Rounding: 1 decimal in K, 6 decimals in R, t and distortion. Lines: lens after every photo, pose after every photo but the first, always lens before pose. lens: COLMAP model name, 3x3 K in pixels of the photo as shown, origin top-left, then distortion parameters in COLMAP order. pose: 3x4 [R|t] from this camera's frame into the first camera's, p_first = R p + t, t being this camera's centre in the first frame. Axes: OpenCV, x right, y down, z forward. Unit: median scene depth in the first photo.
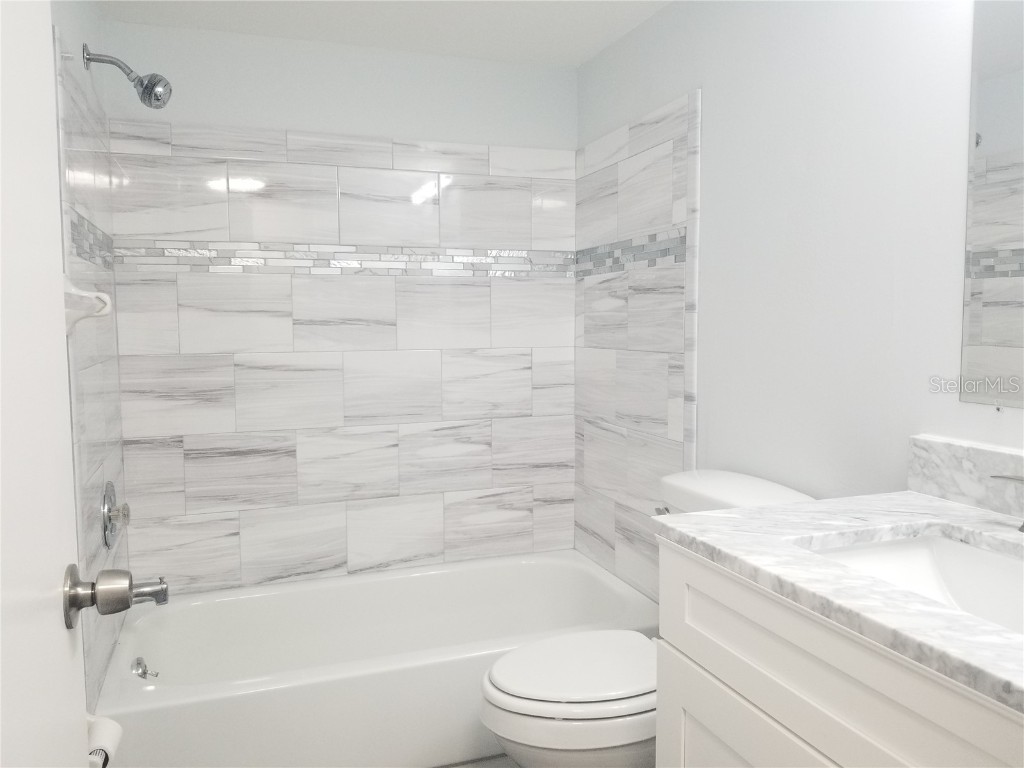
lens RADIAL K [[773.7, 0, 514.8], [0, 773.7, 372.7], [0, 0, 1]] dist [0.078387, -0.146206]
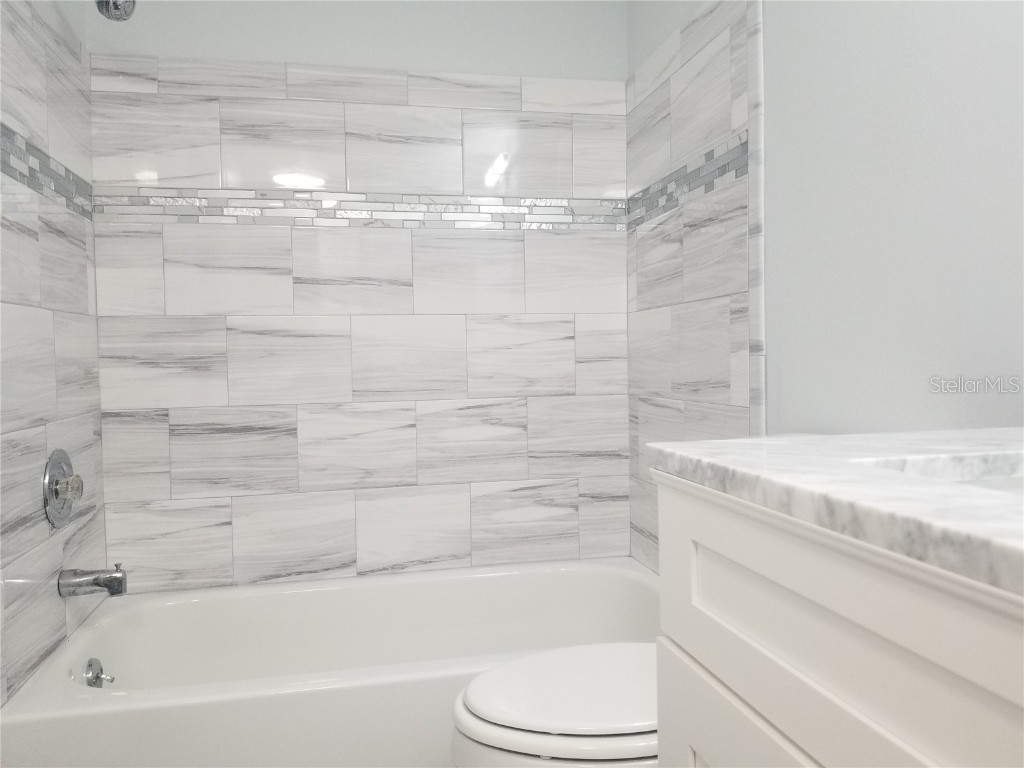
lens RADIAL K [[773.7, 0, 514.8], [0, 773.7, 372.7], [0, 0, 1]] dist [0.078387, -0.146206]
pose [[0.990966, -0.008348, -0.133857, 0.077809], [0.002357, 0.998991, -0.044854, 0.078146], [0.134096, 0.044134, 0.989985, 0.173058]]
